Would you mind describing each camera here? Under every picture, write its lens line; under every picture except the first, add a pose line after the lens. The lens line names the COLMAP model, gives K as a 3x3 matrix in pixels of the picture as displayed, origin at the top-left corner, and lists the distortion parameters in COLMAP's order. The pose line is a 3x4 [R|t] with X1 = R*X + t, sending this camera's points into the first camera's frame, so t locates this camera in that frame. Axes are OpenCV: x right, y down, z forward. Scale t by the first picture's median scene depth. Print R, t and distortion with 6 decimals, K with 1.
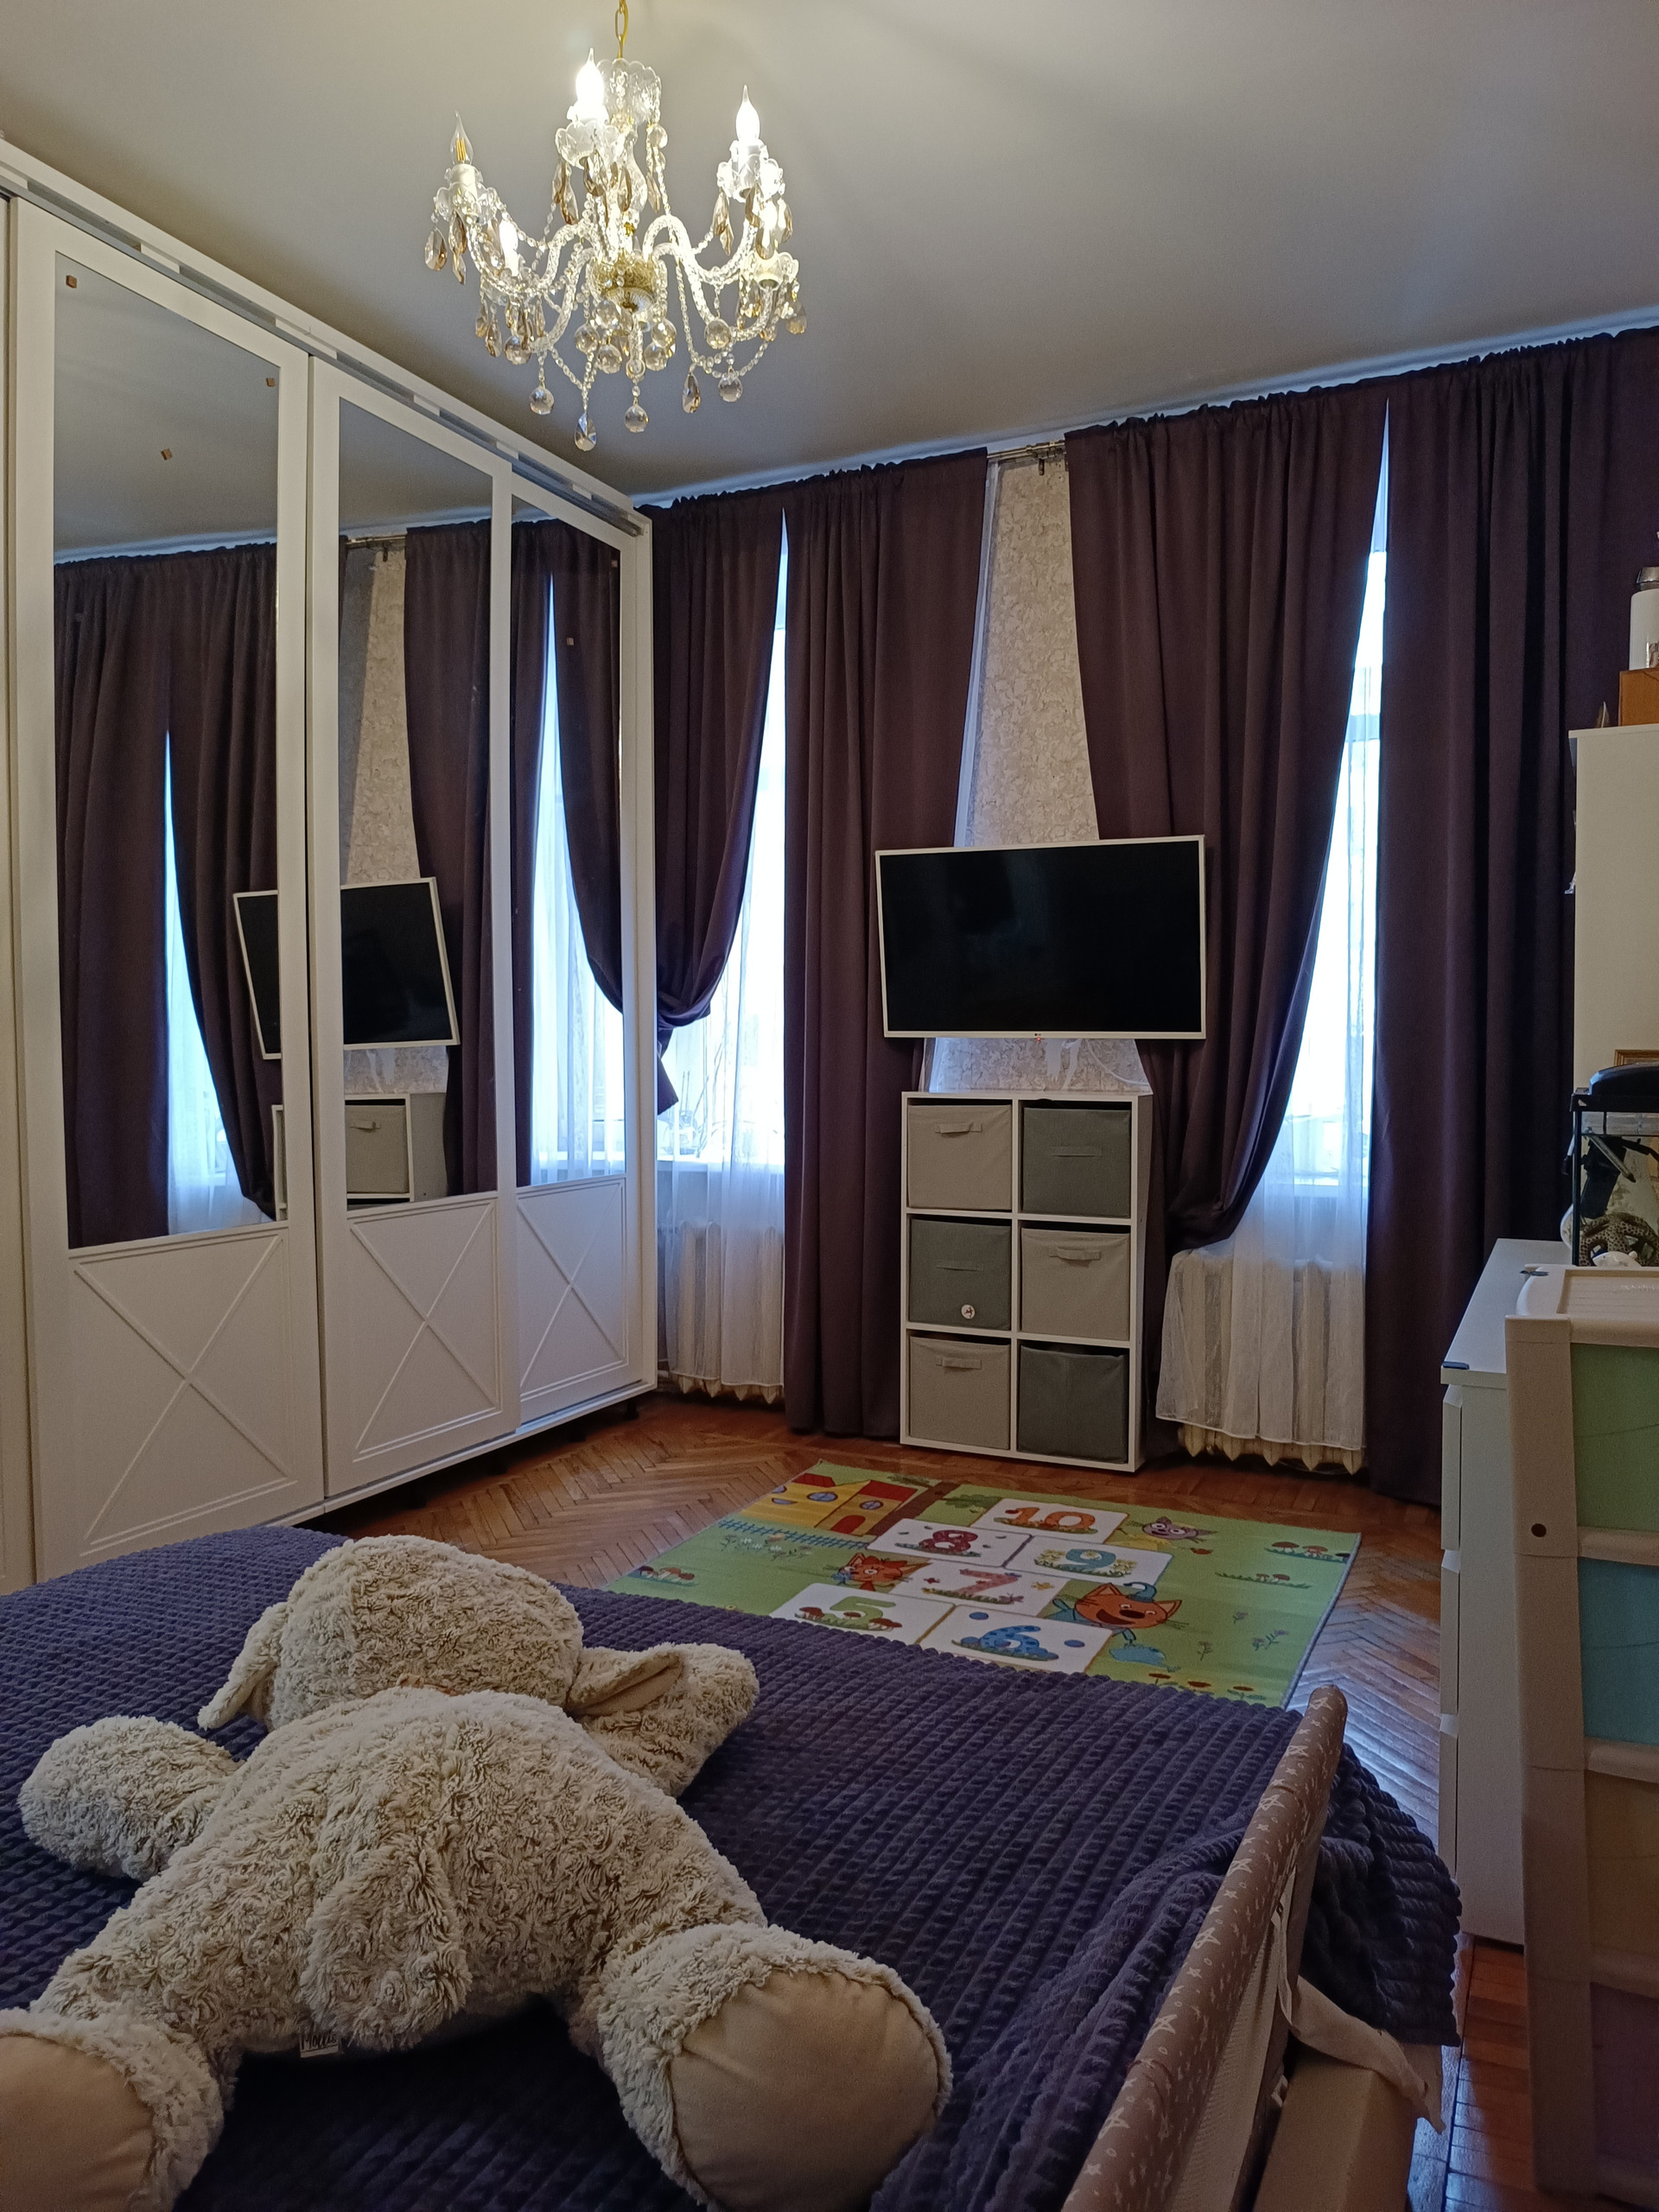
lens RADIAL K [[1593.3, 0, 828.7], [0, 1593.3, 1109.3], [0, 0, 1]] dist [0.030427, -0.039090]
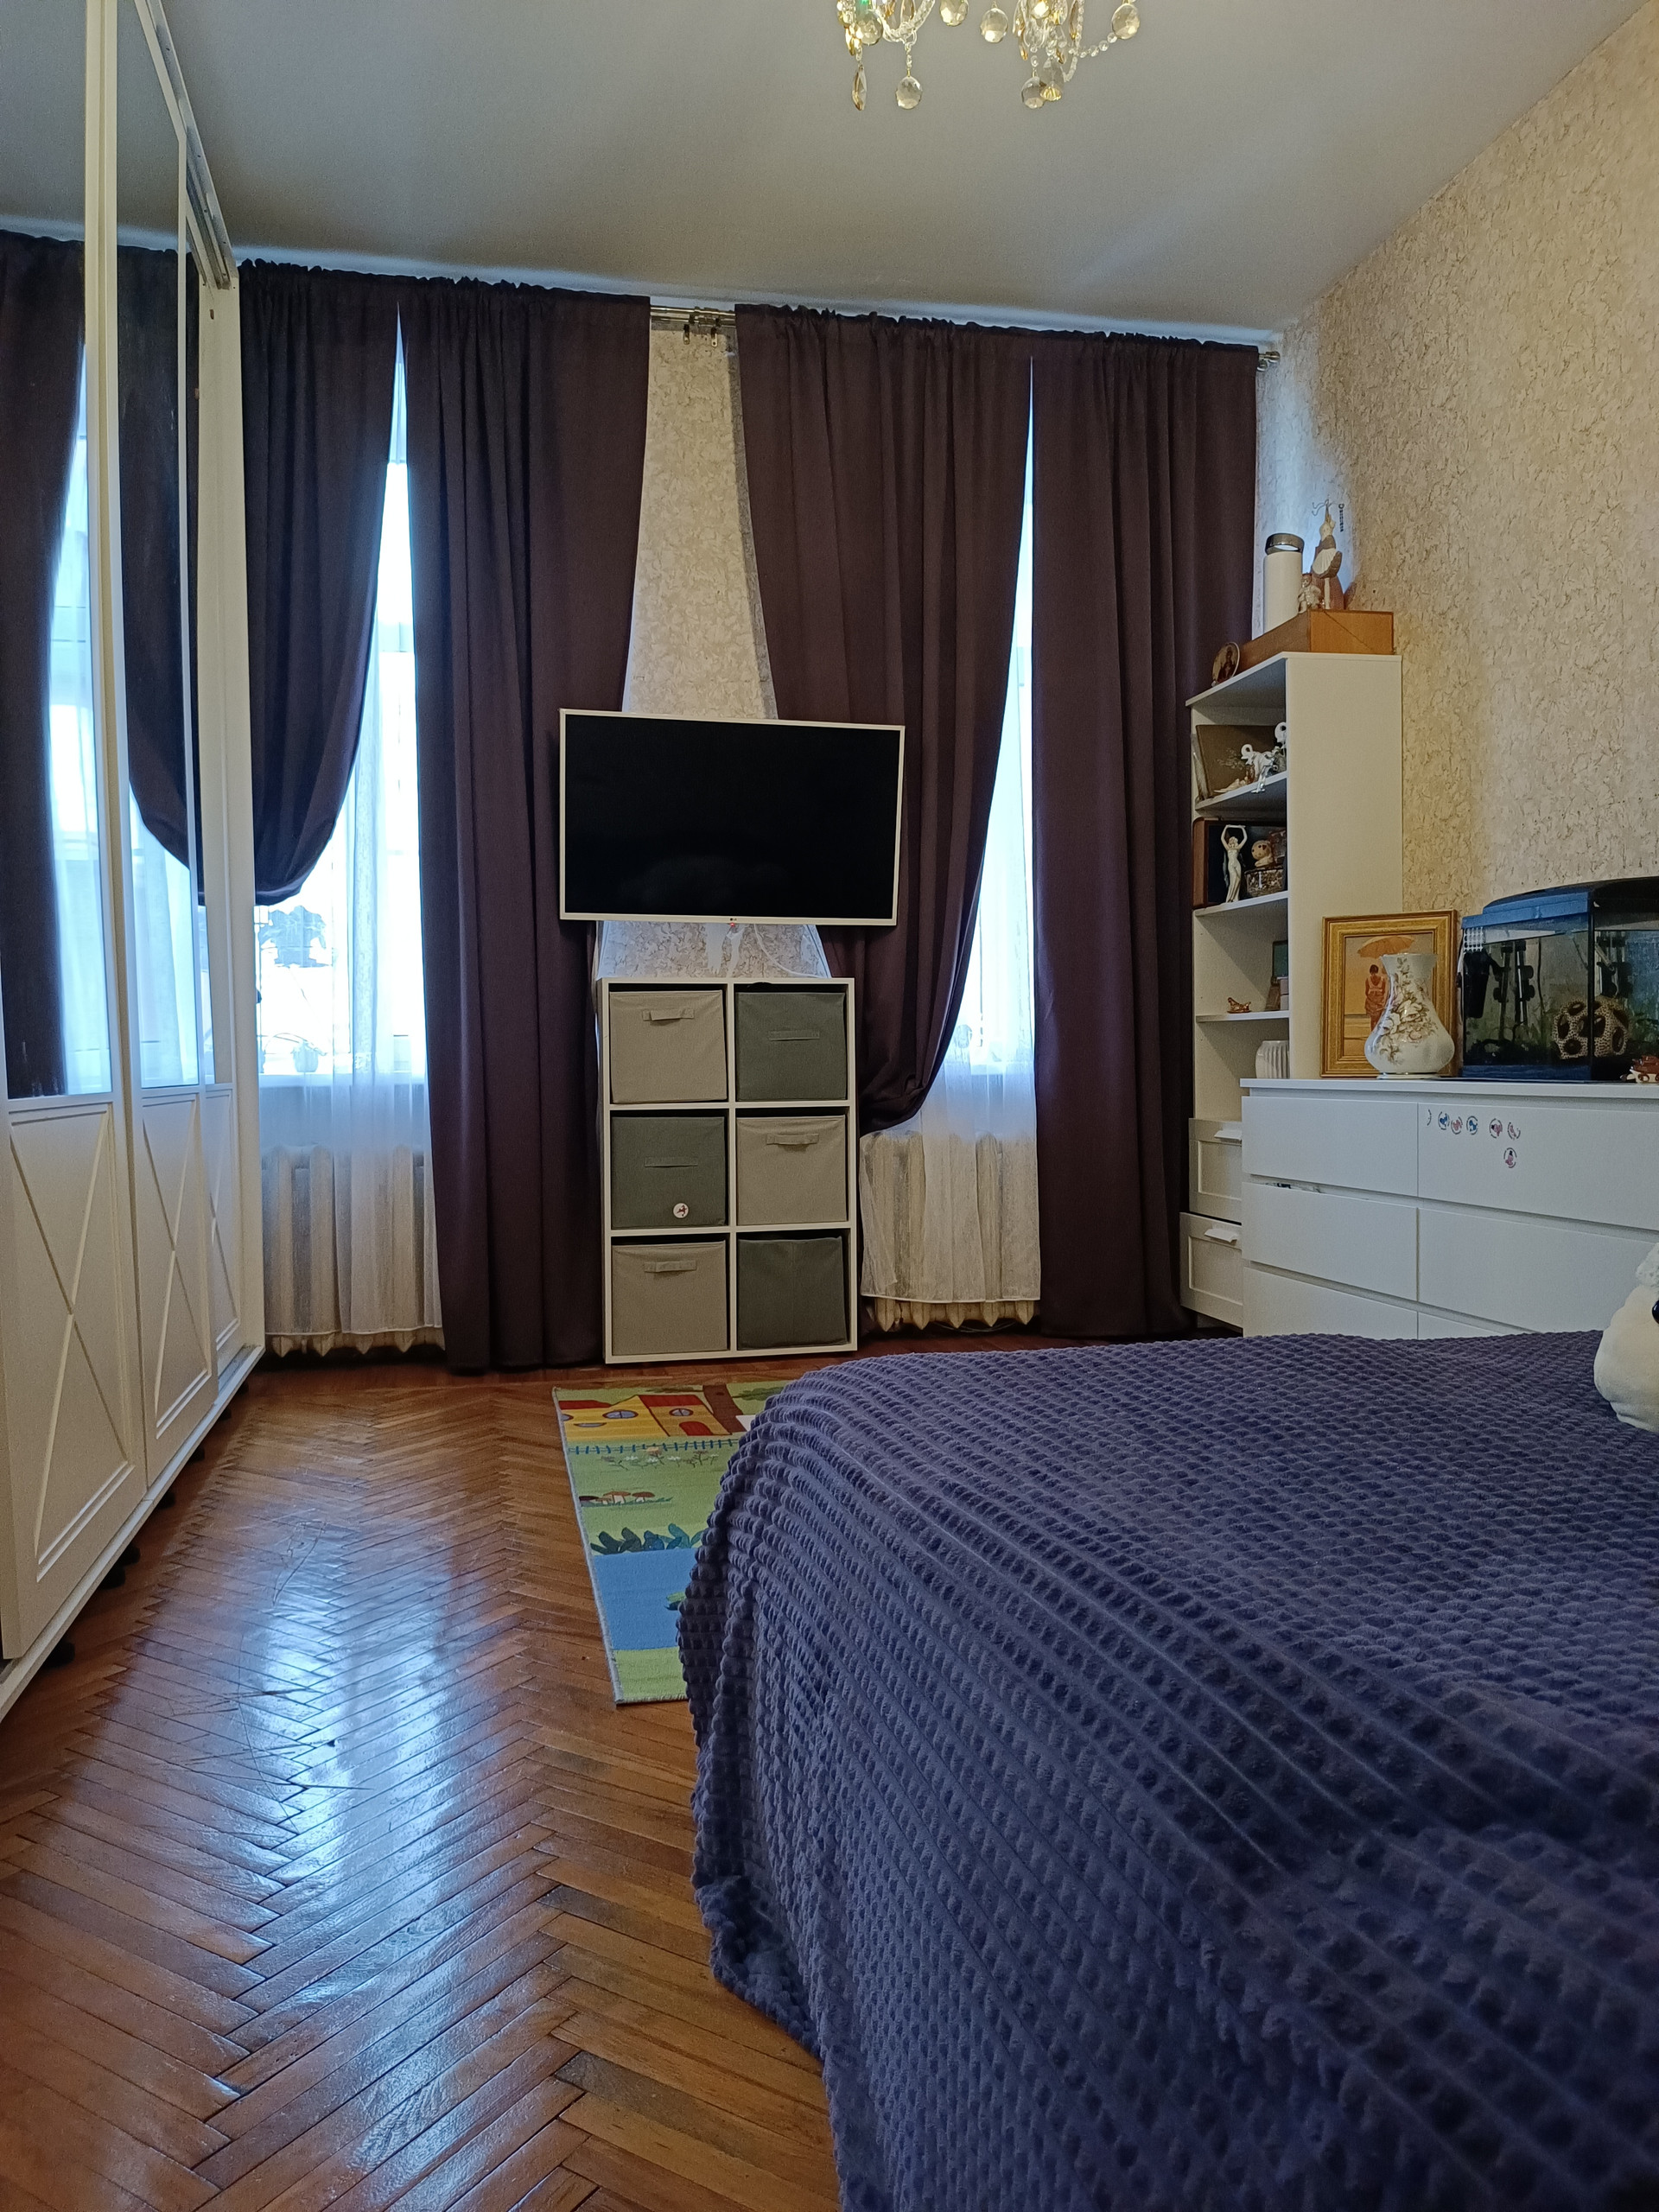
lens RADIAL K [[1593.3, 0, 828.9], [0, 1593.3, 1105.3], [0, 0, 1]] dist [0.030427, -0.039090]
pose [[0.787095, -0.029403, 0.616131, -0.419434], [0.039878, 0.999199, -0.003259, 0.071305], [-0.615542, 0.027135, 0.787637, 0.204015]]
